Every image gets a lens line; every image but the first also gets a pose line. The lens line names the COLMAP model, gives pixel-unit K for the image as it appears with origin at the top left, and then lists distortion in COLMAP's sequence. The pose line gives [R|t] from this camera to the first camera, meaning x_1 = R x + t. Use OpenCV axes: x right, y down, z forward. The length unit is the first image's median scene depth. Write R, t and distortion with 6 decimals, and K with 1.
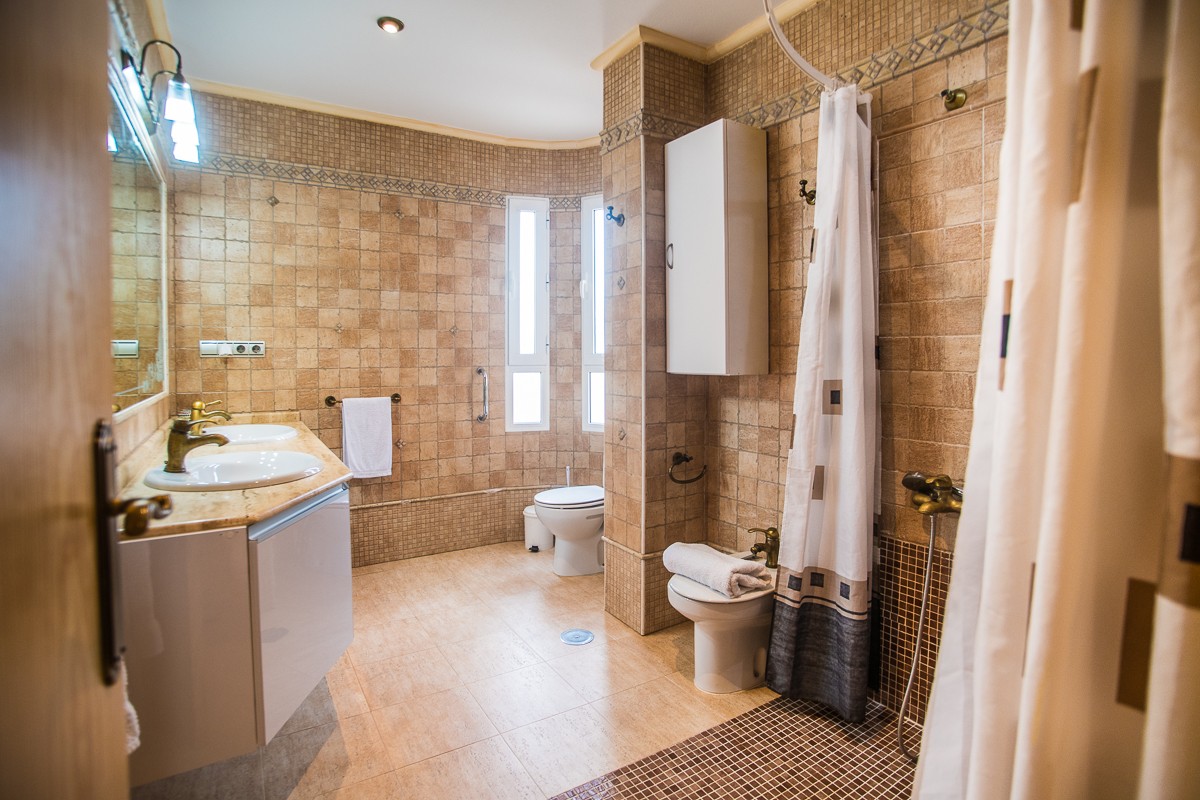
lens RADIAL K [[602.1, 0, 599.6], [0, 602.1, 398.3], [0, 0, 1]] dist [-0.046986, 0.006022]
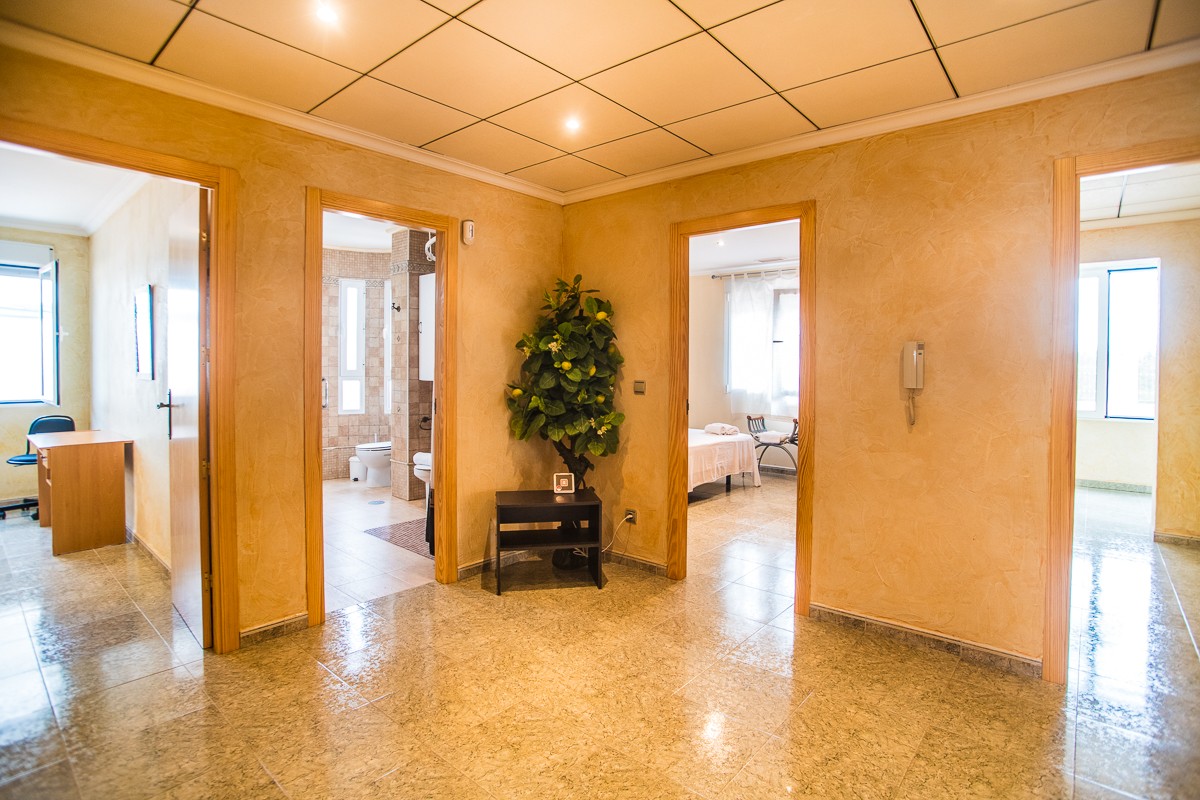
lens RADIAL K [[602.1, 0, 590.6], [0, 602.1, 394.2], [0, 0, 1]] dist [-0.046986, 0.006022]
pose [[0.965090, 0.000980, 0.261915, 0.136511], [0.005595, 0.999688, -0.024357, 0.062743], [-0.261857, 0.024972, 0.964783, -1.225405]]
